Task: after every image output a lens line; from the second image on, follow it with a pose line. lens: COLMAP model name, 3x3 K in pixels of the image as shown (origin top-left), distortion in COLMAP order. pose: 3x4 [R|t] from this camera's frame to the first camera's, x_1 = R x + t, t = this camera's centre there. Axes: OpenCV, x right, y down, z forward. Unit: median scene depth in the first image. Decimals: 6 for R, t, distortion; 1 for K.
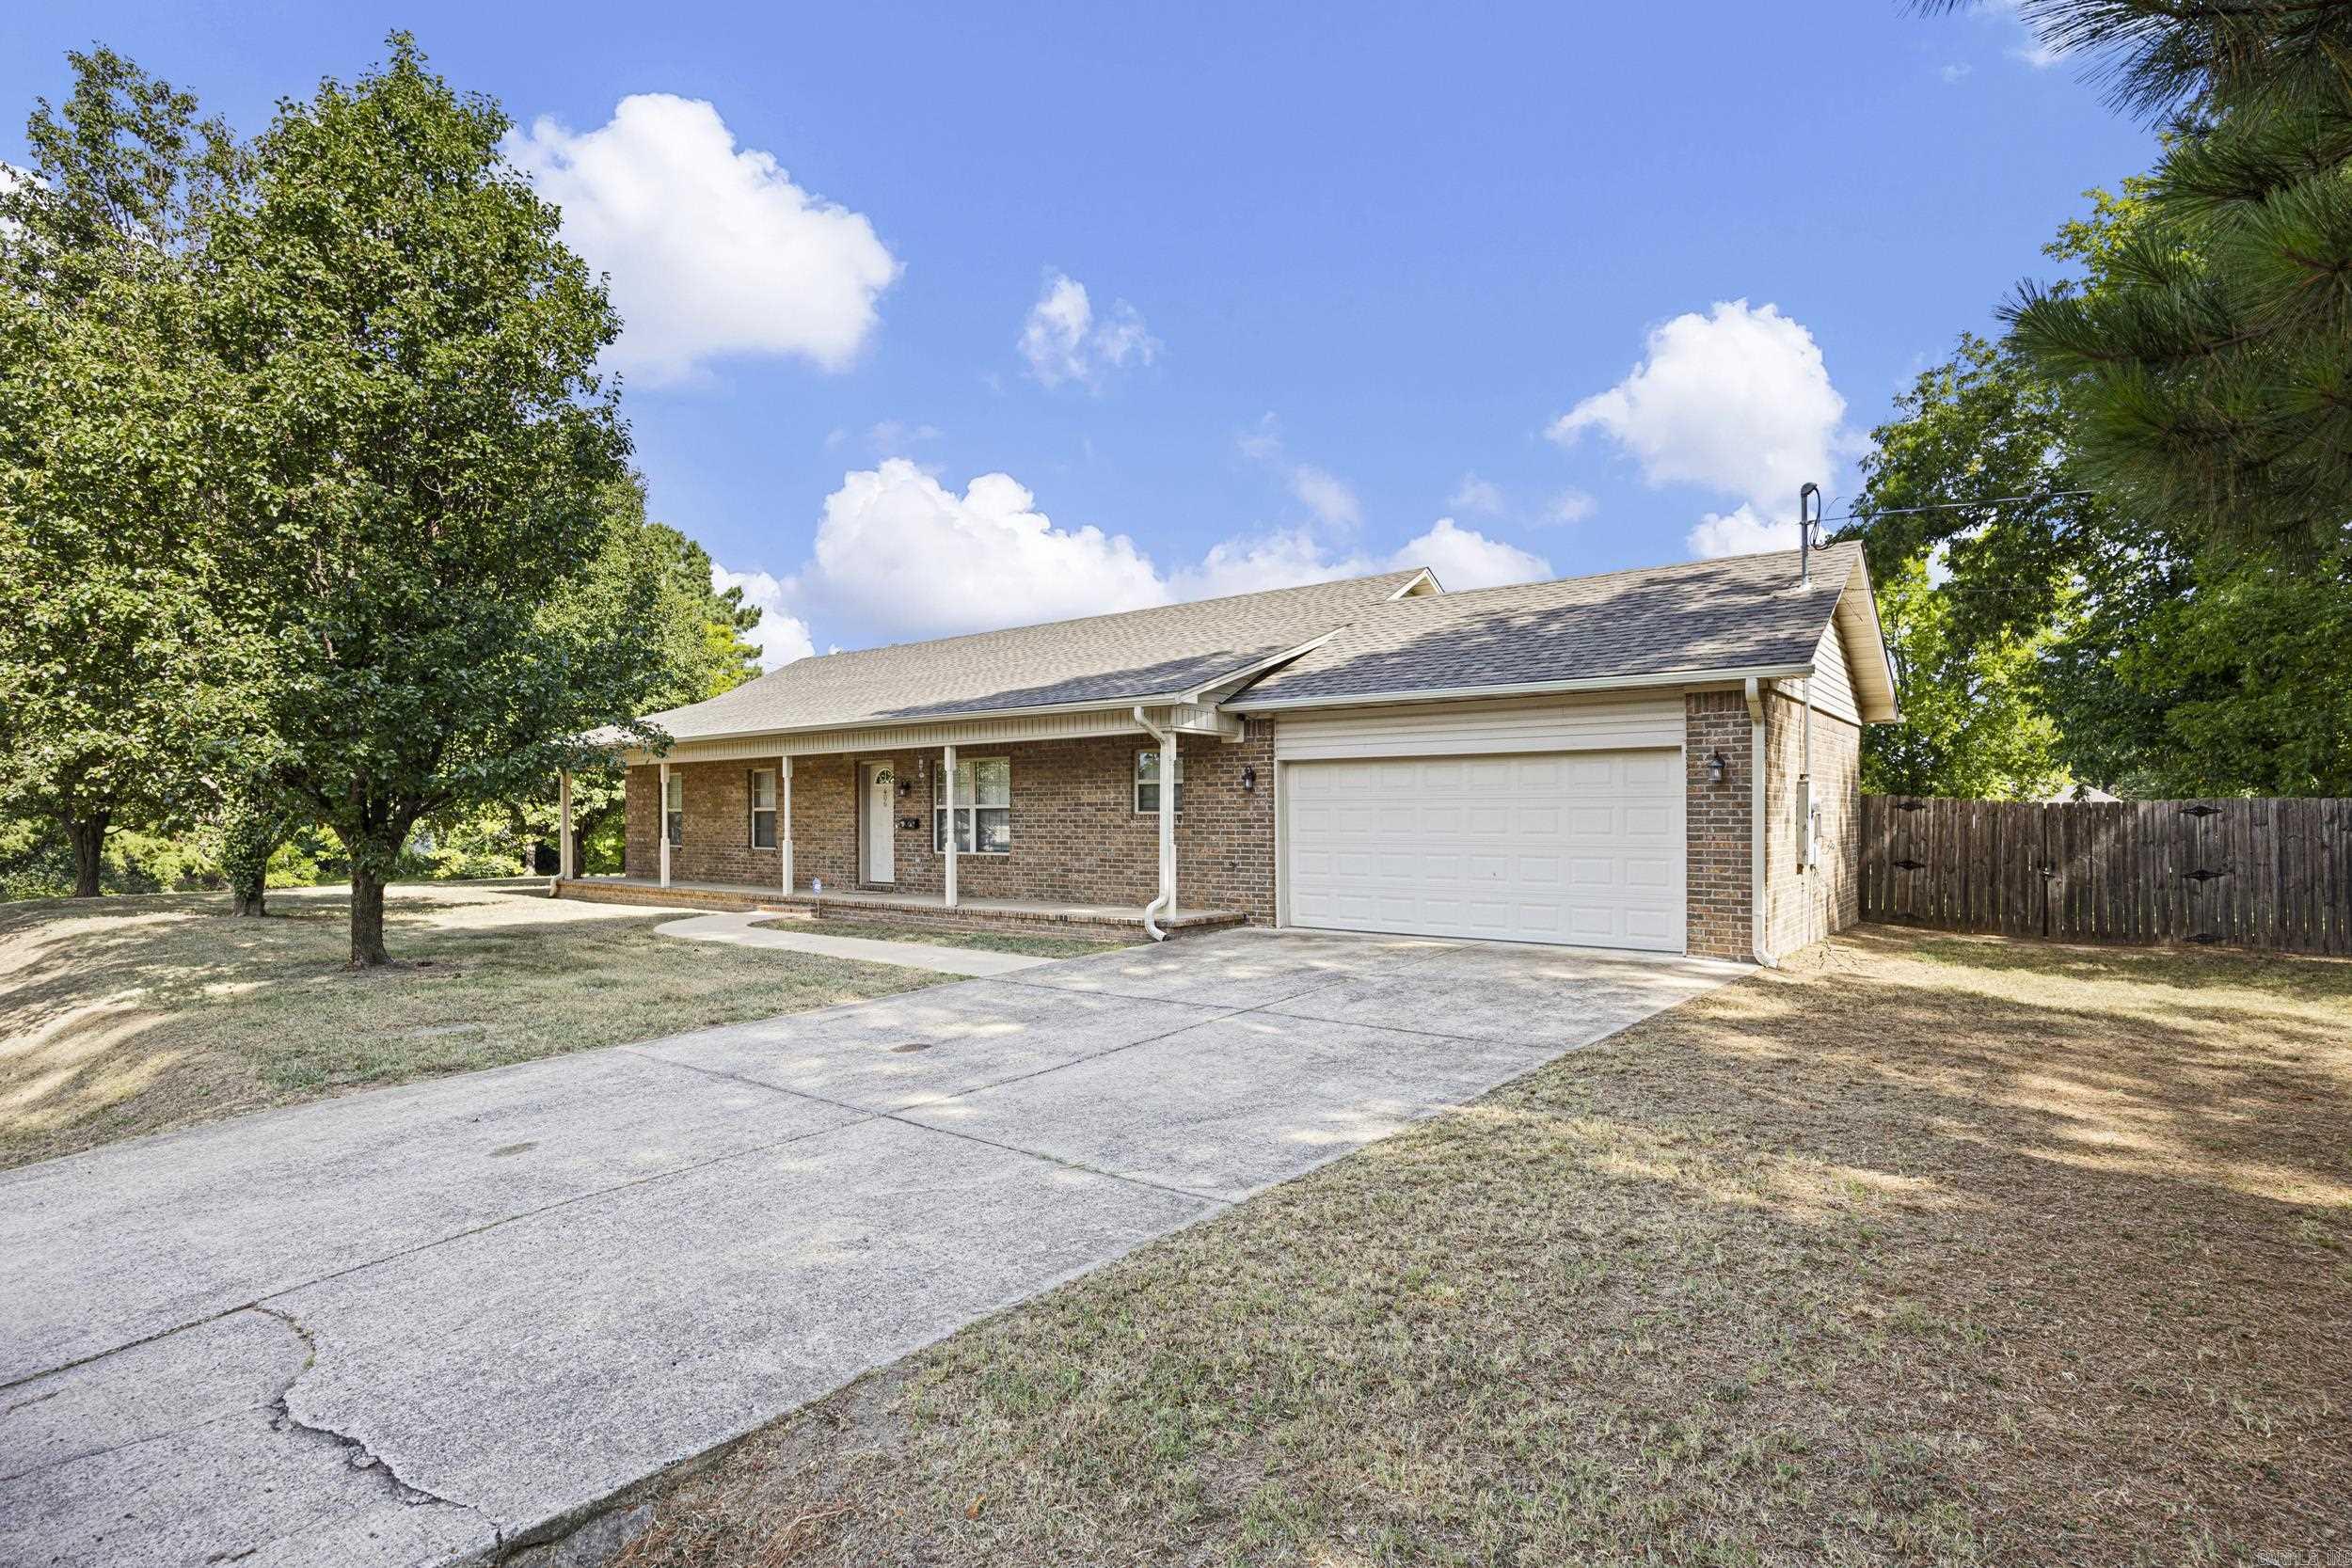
lens RADIAL K [[1110.1, 0, 1178.2], [0, 1110.1, 794.0], [0, 0, 1]] dist [-0.000570, -0.000059]
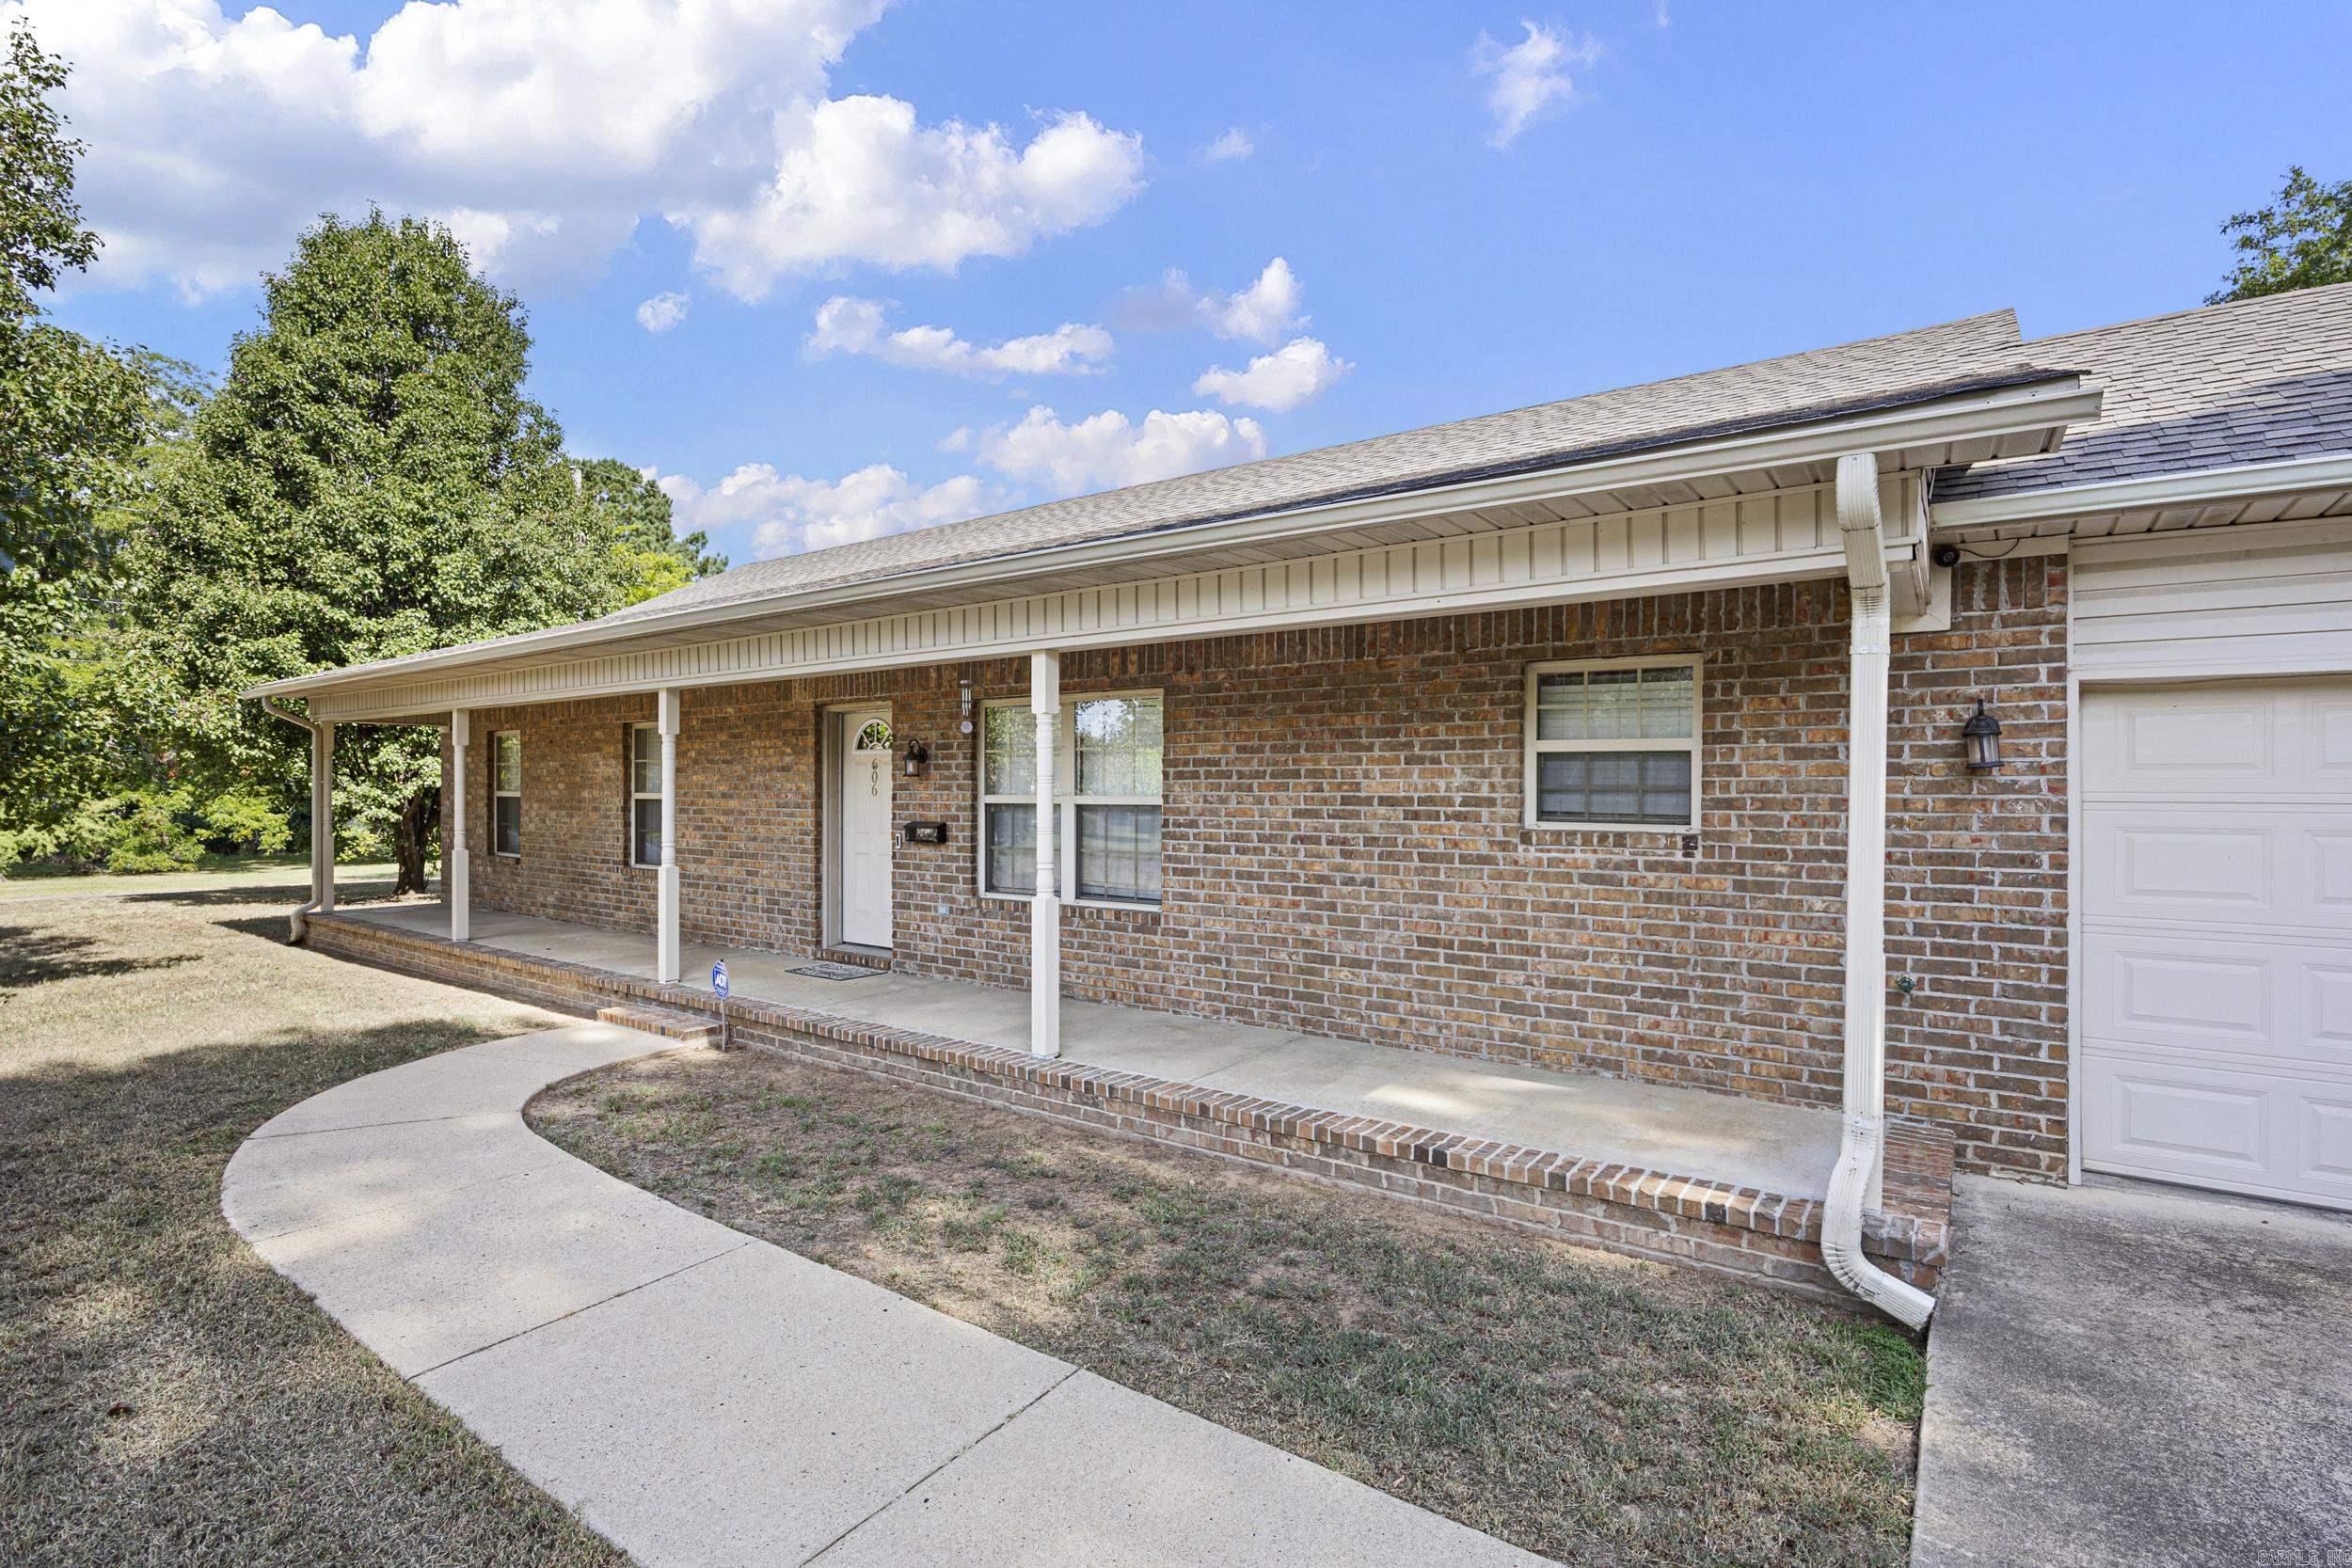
lens RADIAL K [[1045.8, 0, 1176.1], [0, 1045.8, 784.2], [0, 0, 1]] dist [-0.014651, 0.000576]
pose [[0.999523, 0.007061, 0.030078, -0.144164], [-0.007503, 0.999865, 0.014601, -0.001428], [-0.029971, -0.014820, 0.999441, 0.532730]]
